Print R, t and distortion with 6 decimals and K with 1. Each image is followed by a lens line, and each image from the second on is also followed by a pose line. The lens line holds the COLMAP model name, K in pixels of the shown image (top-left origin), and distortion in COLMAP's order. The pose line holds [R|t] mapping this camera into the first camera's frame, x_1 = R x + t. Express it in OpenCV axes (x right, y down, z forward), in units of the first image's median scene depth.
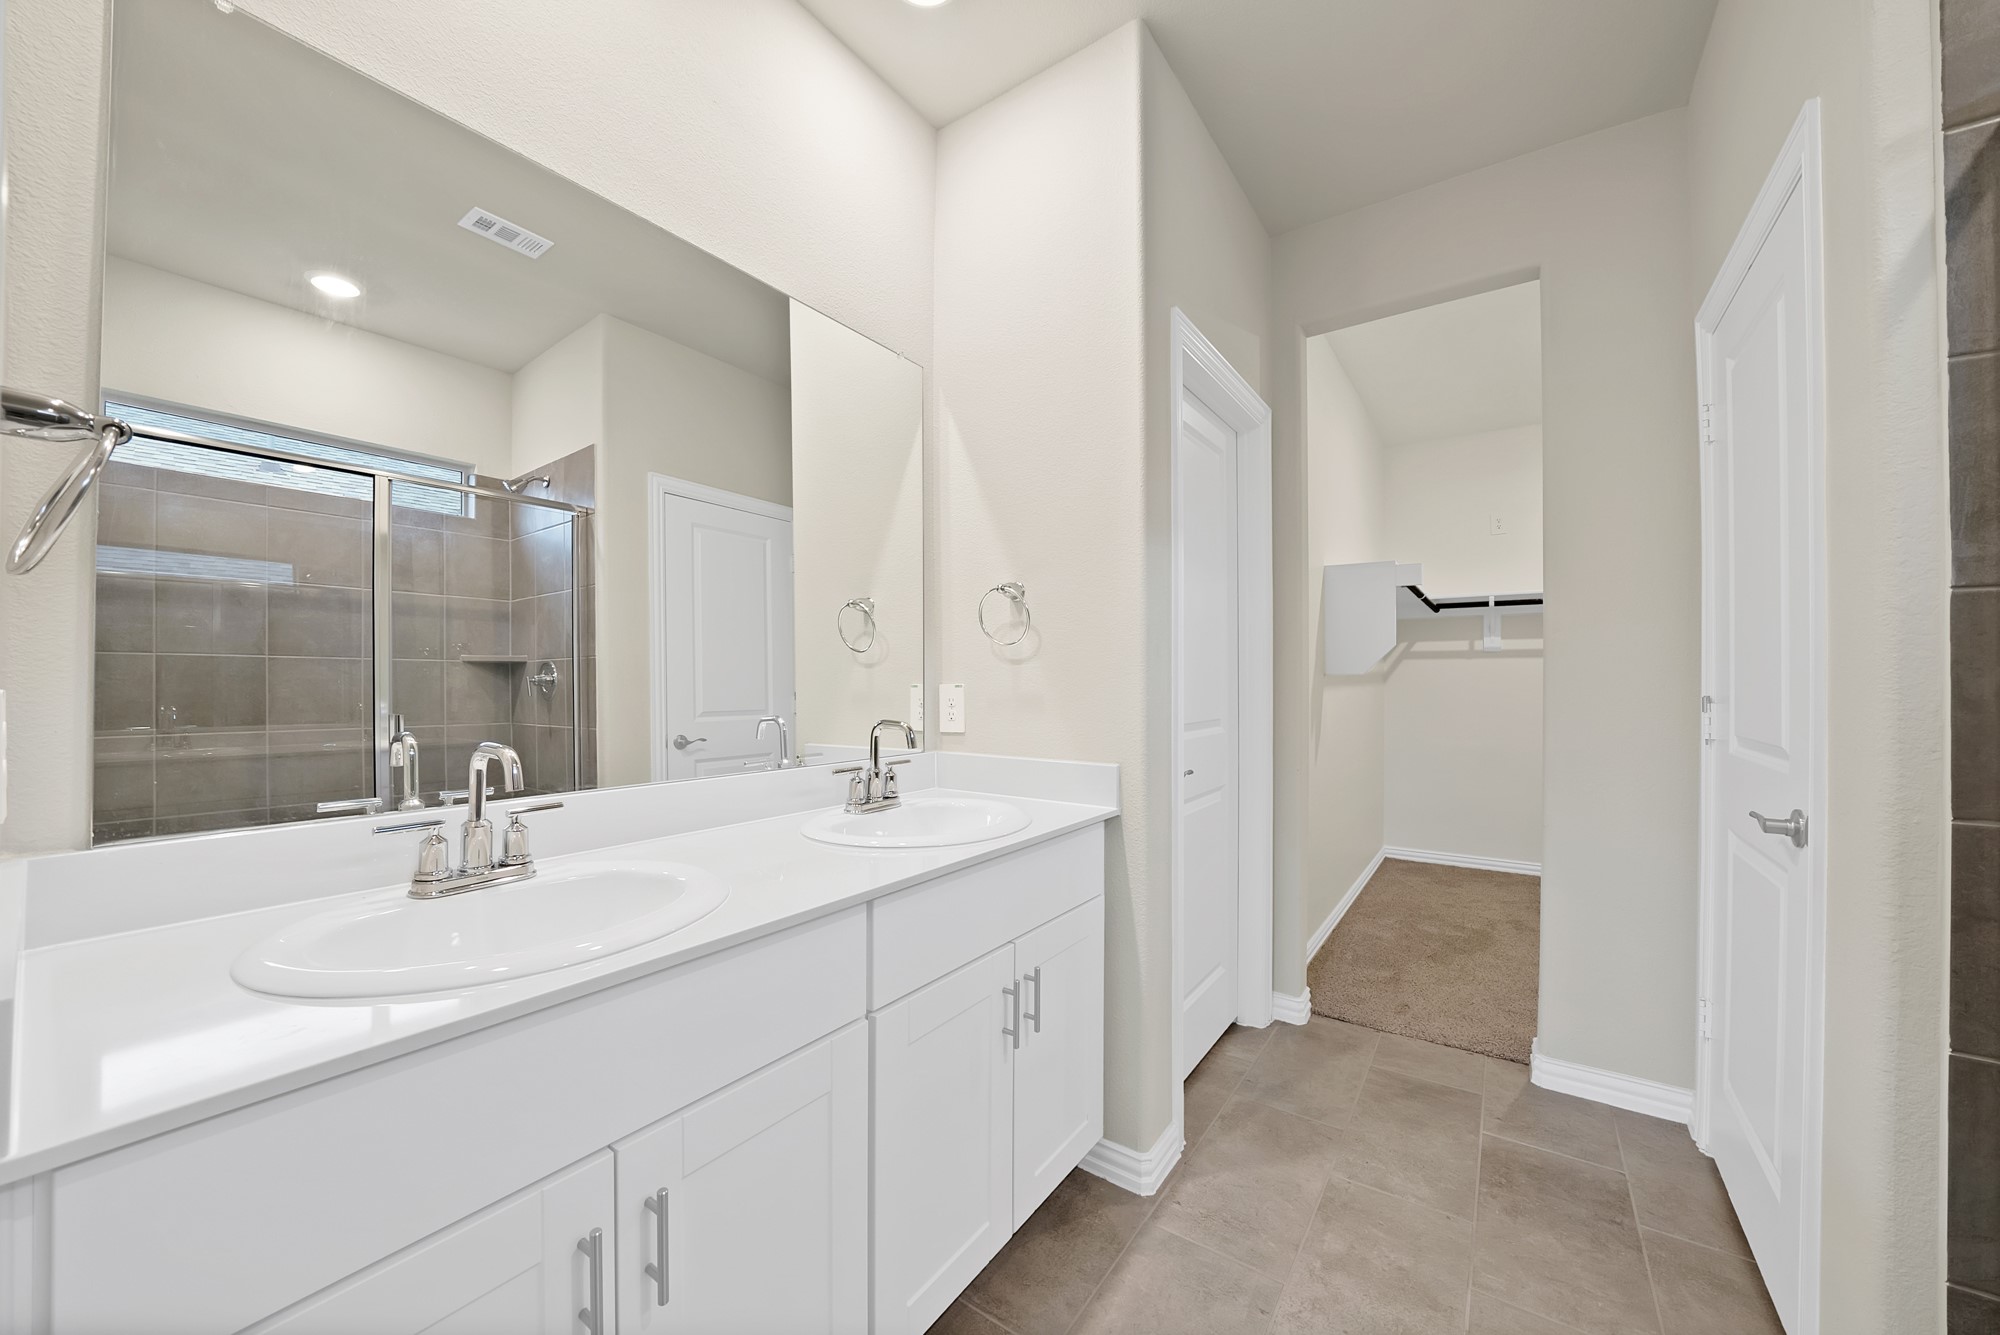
lens RADIAL K [[725.5, 0, 1006.0], [0, 725.5, 677.0], [0, 0, 1]] dist [-0.024937, 0.002948]
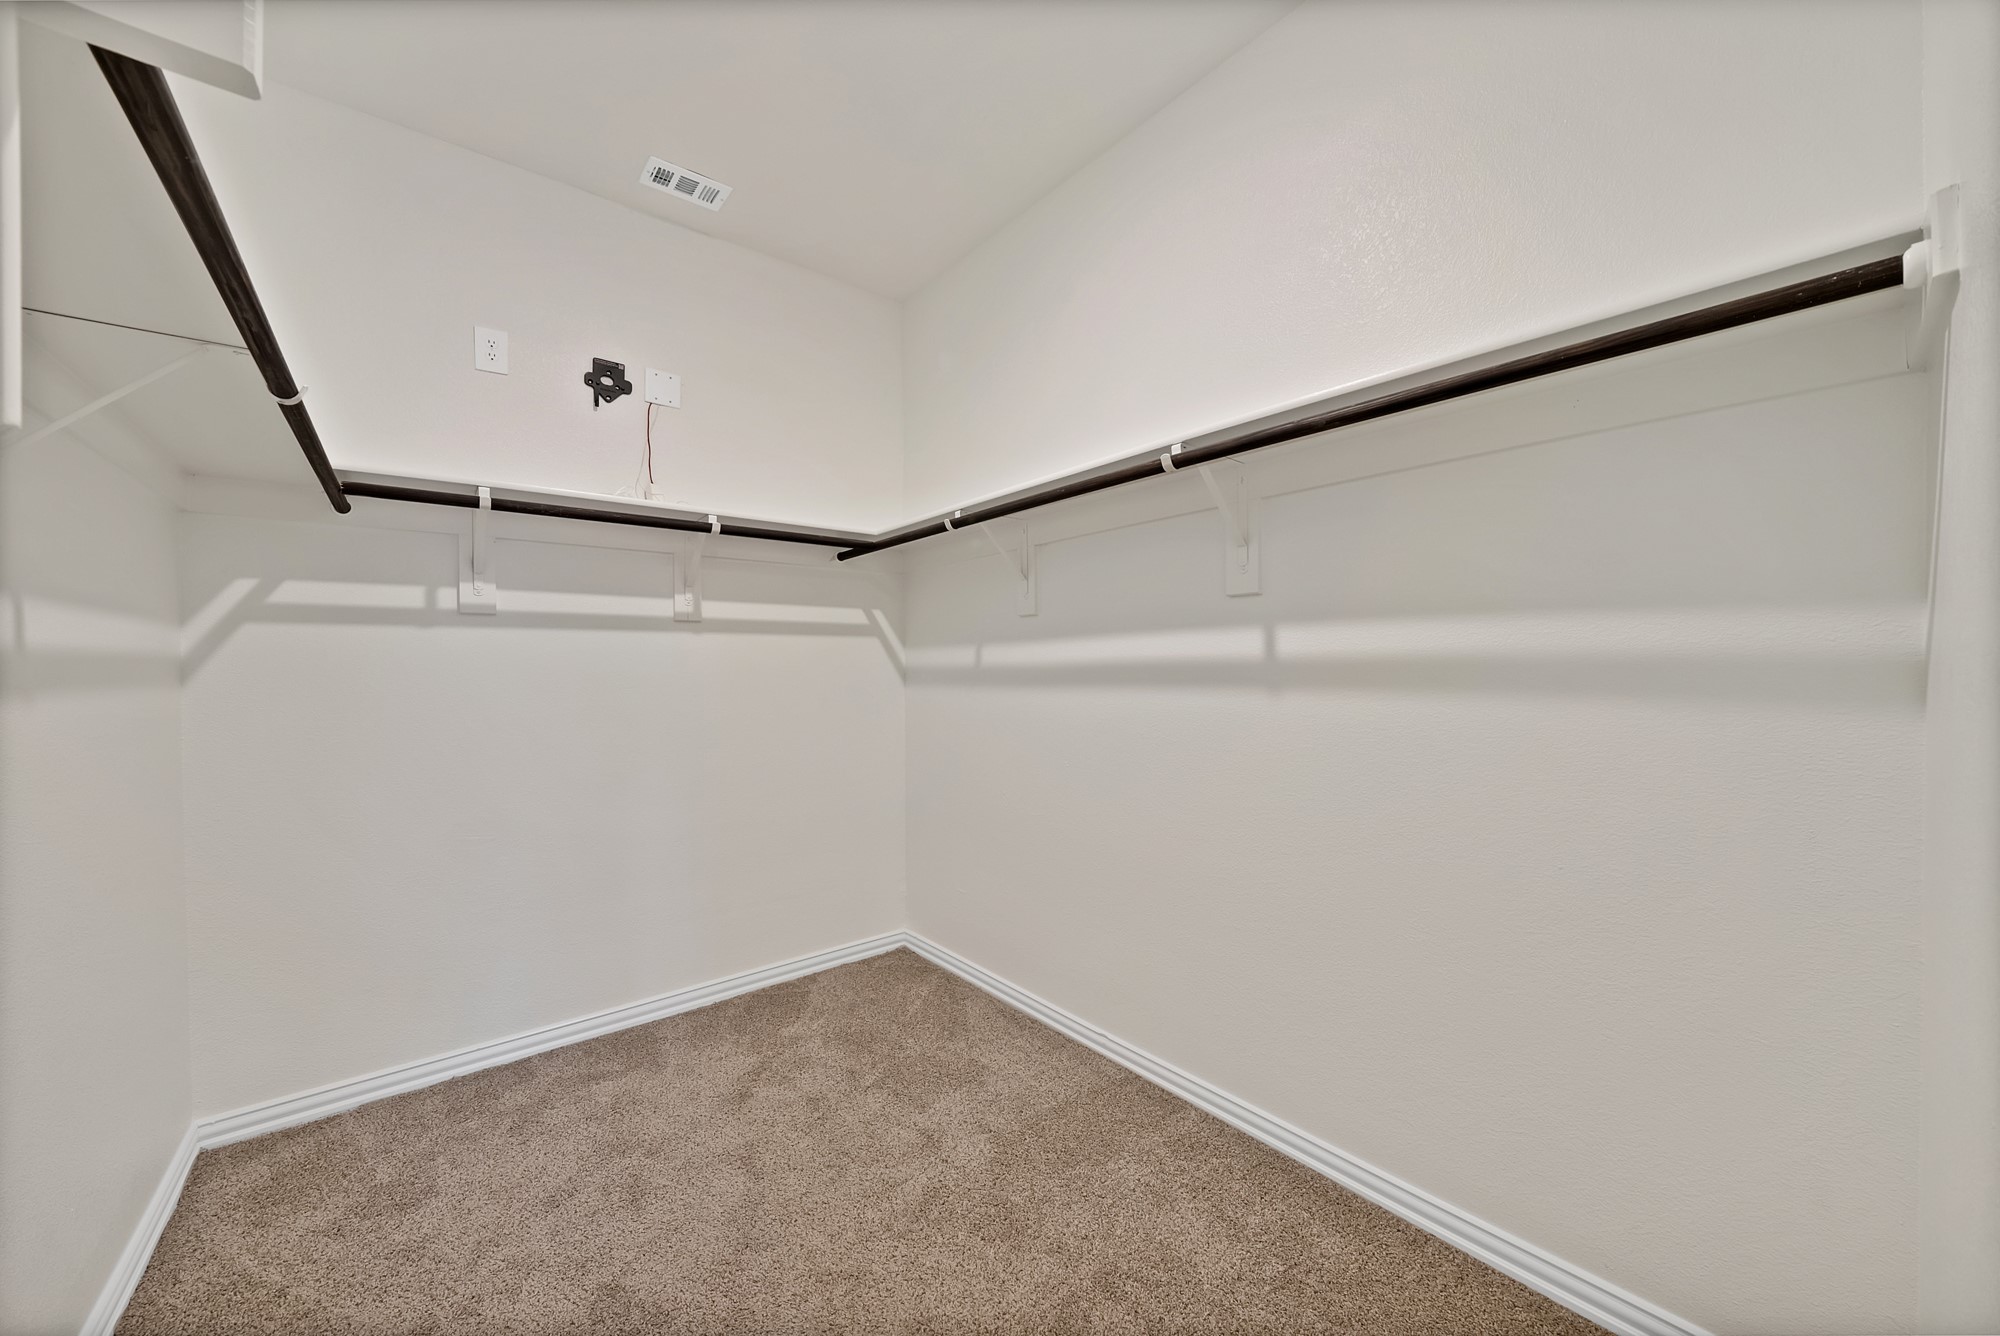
lens RADIAL K [[719.1, 0, 1002.5], [0, 719.1, 676.7], [0, 0, 1]] dist [-0.023843, 0.003173]
pose [[0.266268, -0.011770, 0.963827, 0.650894], [0.007078, 0.999922, 0.010256, 0.008934], [-0.963873, 0.004091, 0.266331, 1.112559]]
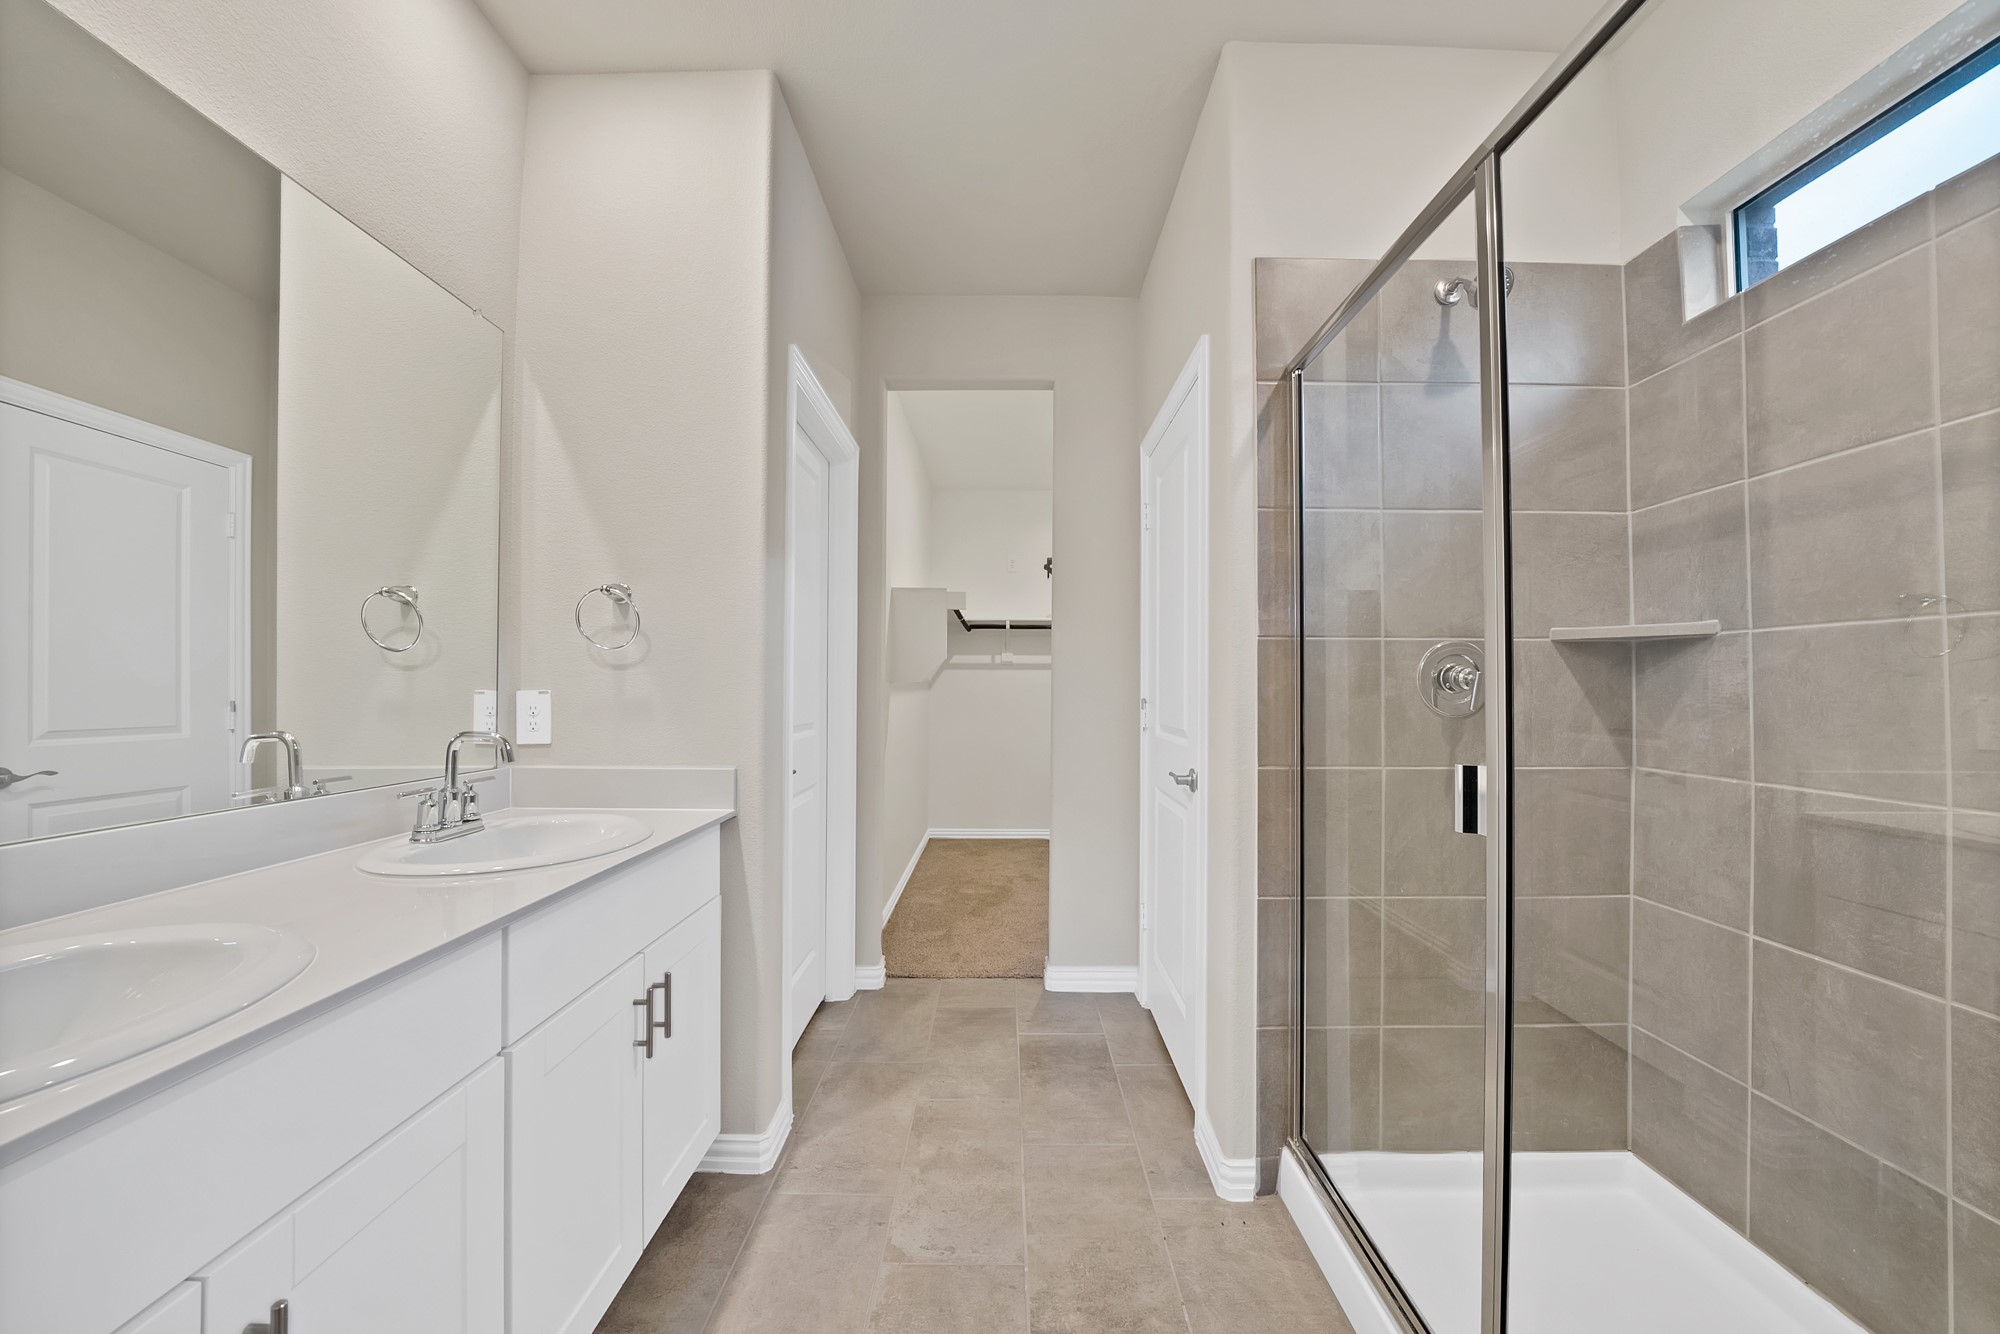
lens RADIAL K [[719.1, 0, 1002.5], [0, 719.1, 675.7], [0, 0, 1]] dist [-0.023843, 0.003173]
pose [[0.819318, 0.011666, 0.573220, -0.105157], [-0.005702, 0.999909, -0.012199, -0.000899], [-0.573311, 0.006726, 0.819311, -0.056800]]
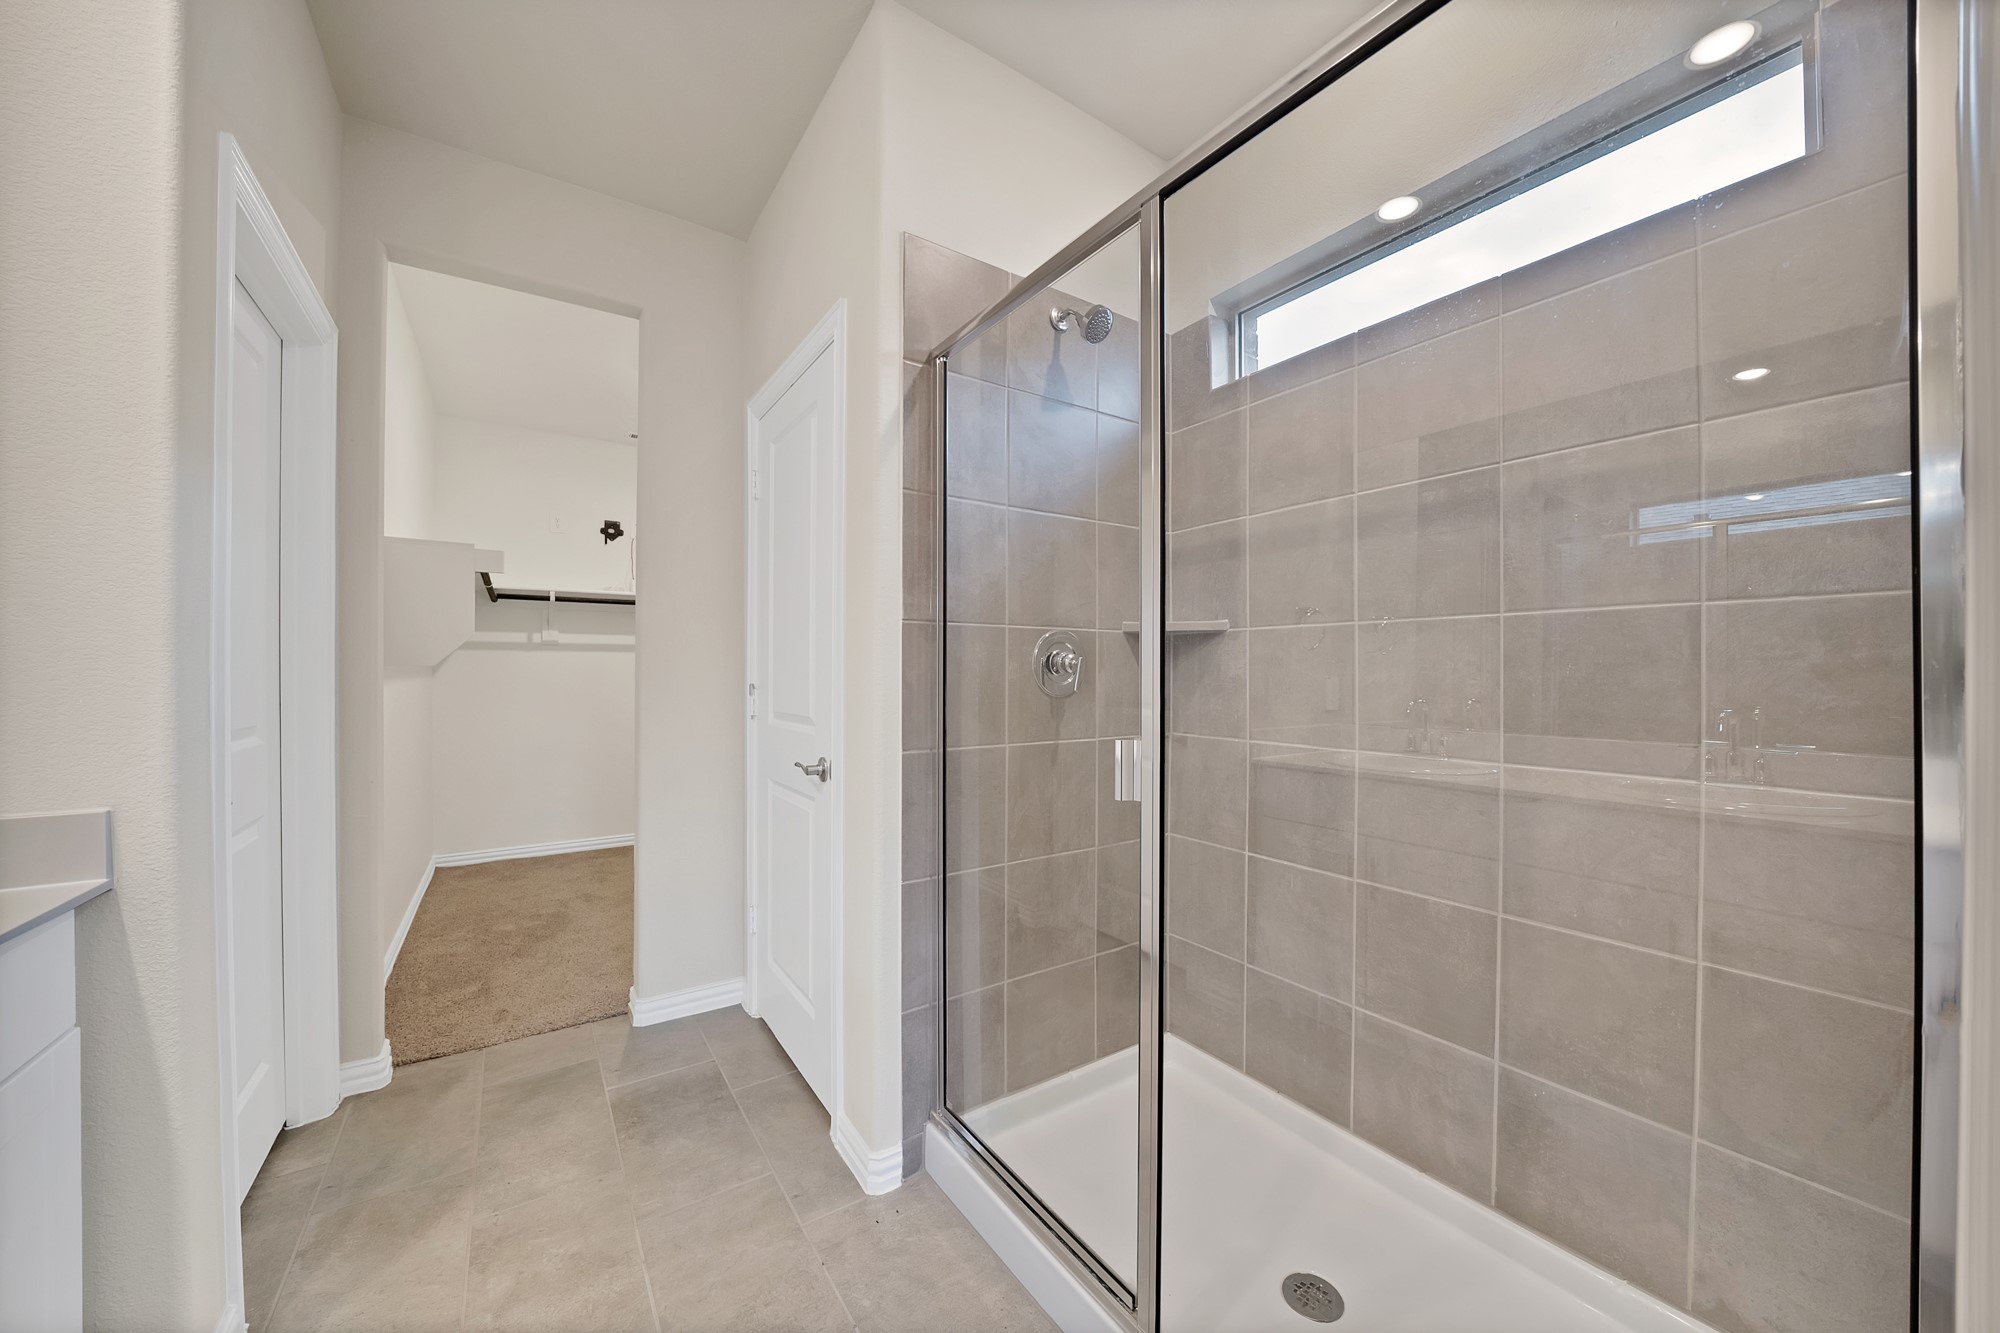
lens RADIAL K [[714.2, 0, 996.4], [0, 714.2, 675.9], [0, 0, 1]] dist [-0.018699, 0.000273]
pose [[0.353665, -0.004948, 0.935359, -0.113605], [-0.004440, 0.999966, 0.006969, -0.000201], [-0.935362, -0.006618, 0.353631, 0.064703]]
